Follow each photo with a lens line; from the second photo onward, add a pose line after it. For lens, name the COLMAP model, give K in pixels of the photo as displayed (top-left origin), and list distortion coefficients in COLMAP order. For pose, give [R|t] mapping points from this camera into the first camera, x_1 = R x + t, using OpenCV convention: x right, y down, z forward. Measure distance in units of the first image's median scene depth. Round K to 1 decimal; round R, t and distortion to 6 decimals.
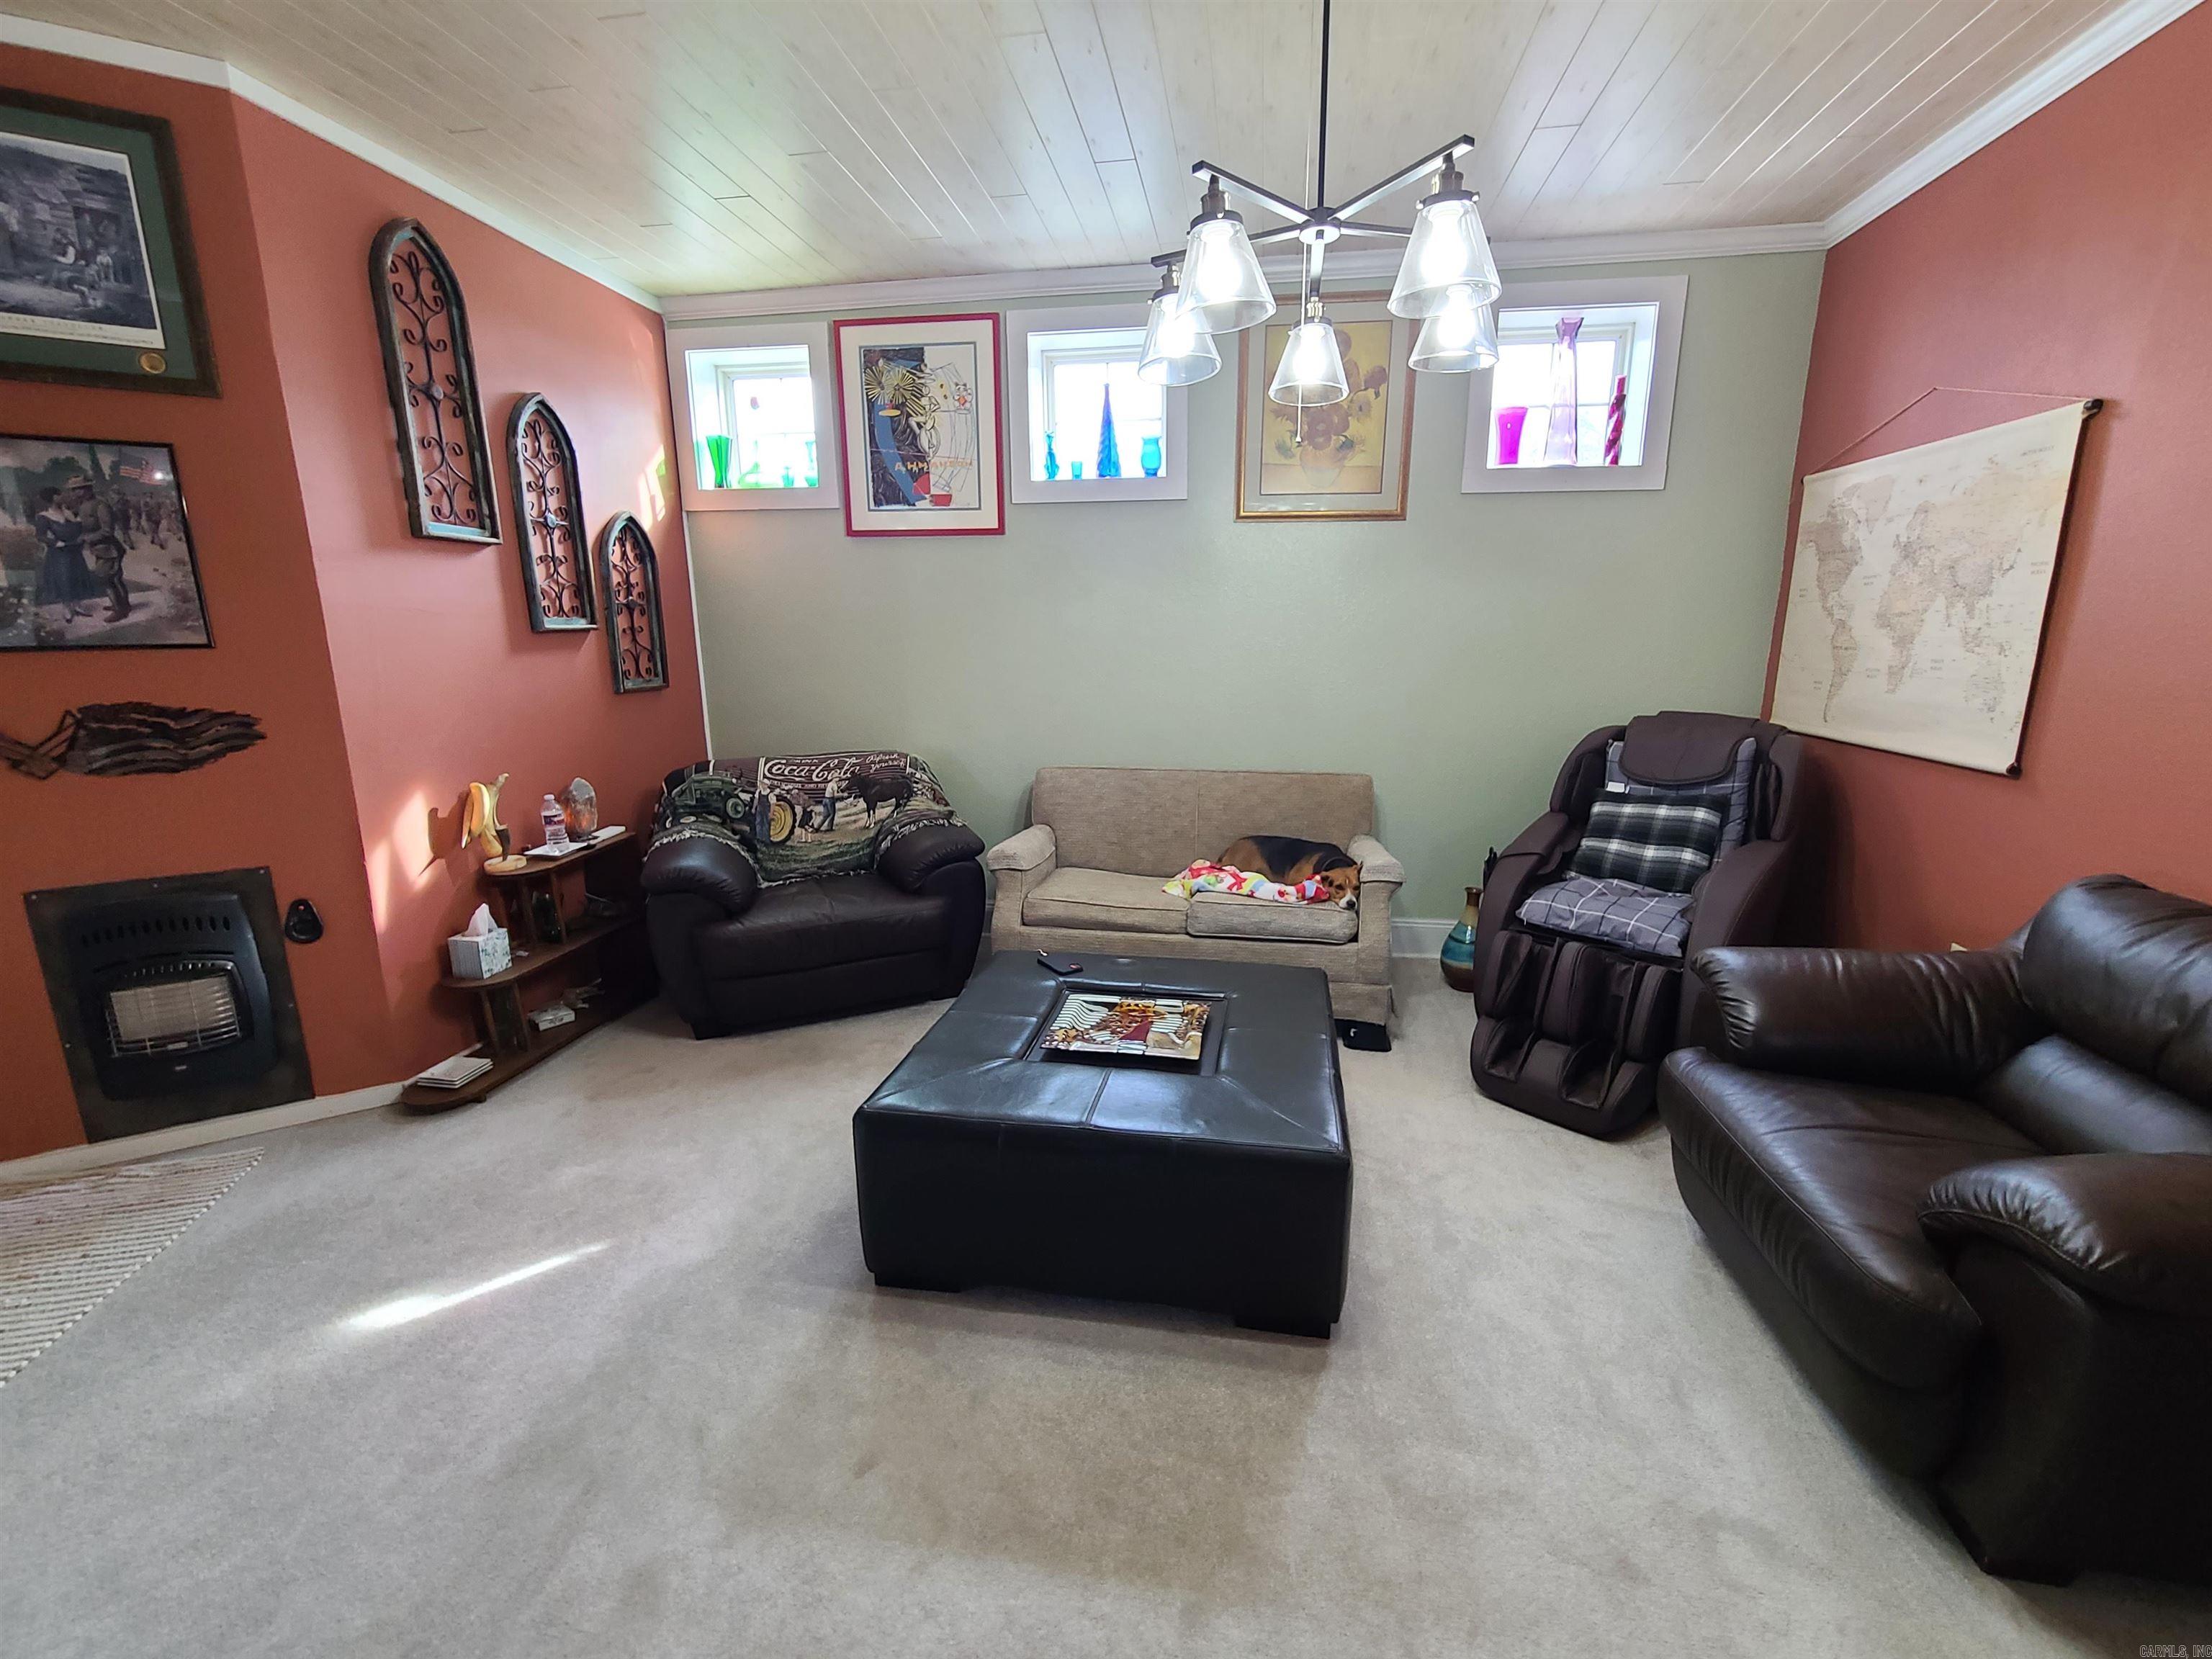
lens RADIAL K [[903.1, 0, 1128.7], [0, 903.1, 819.8], [0, 0, 1]] dist [-0.001859, -0.002310]
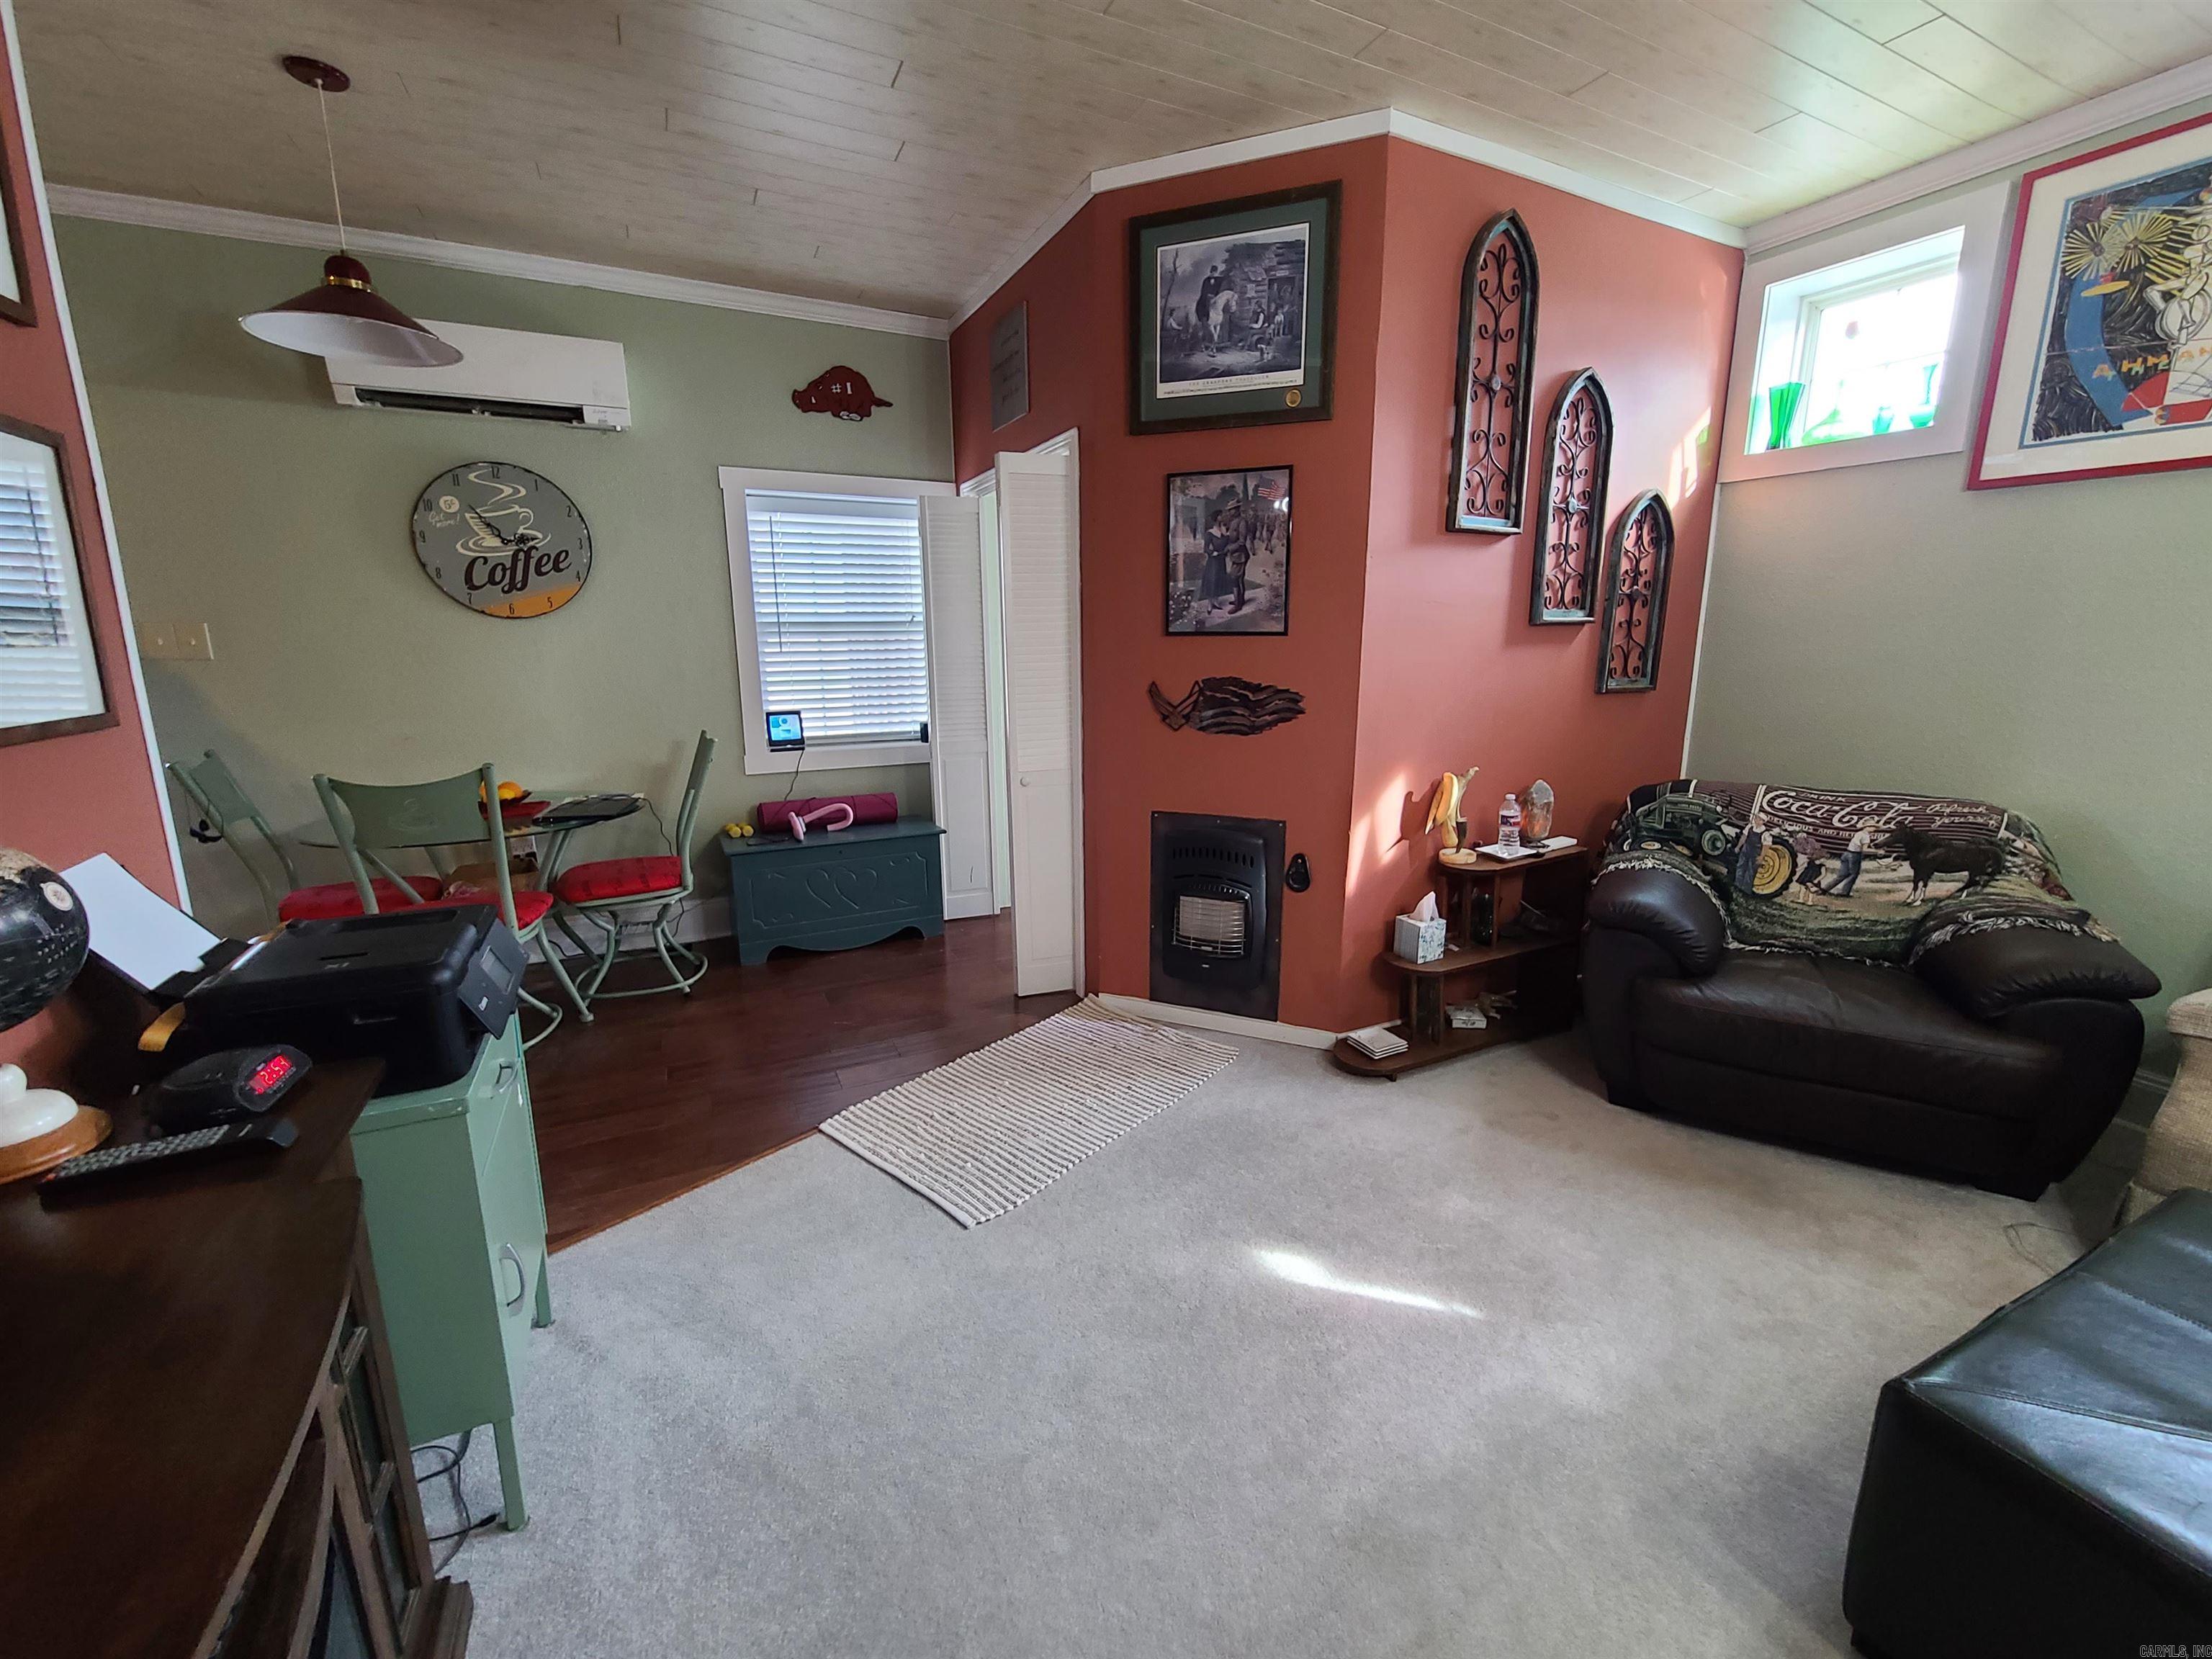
lens RADIAL K [[903.5, 0, 1124.4], [0, 903.5, 819.8], [0, 0, 1]] dist [-0.002693, -0.000404]
pose [[0.575195, 0.172286, -0.799667, -0.112149], [-0.172436, 0.981140, 0.087352, -0.014690], [0.799635, 0.087647, 0.594055, 0.108864]]
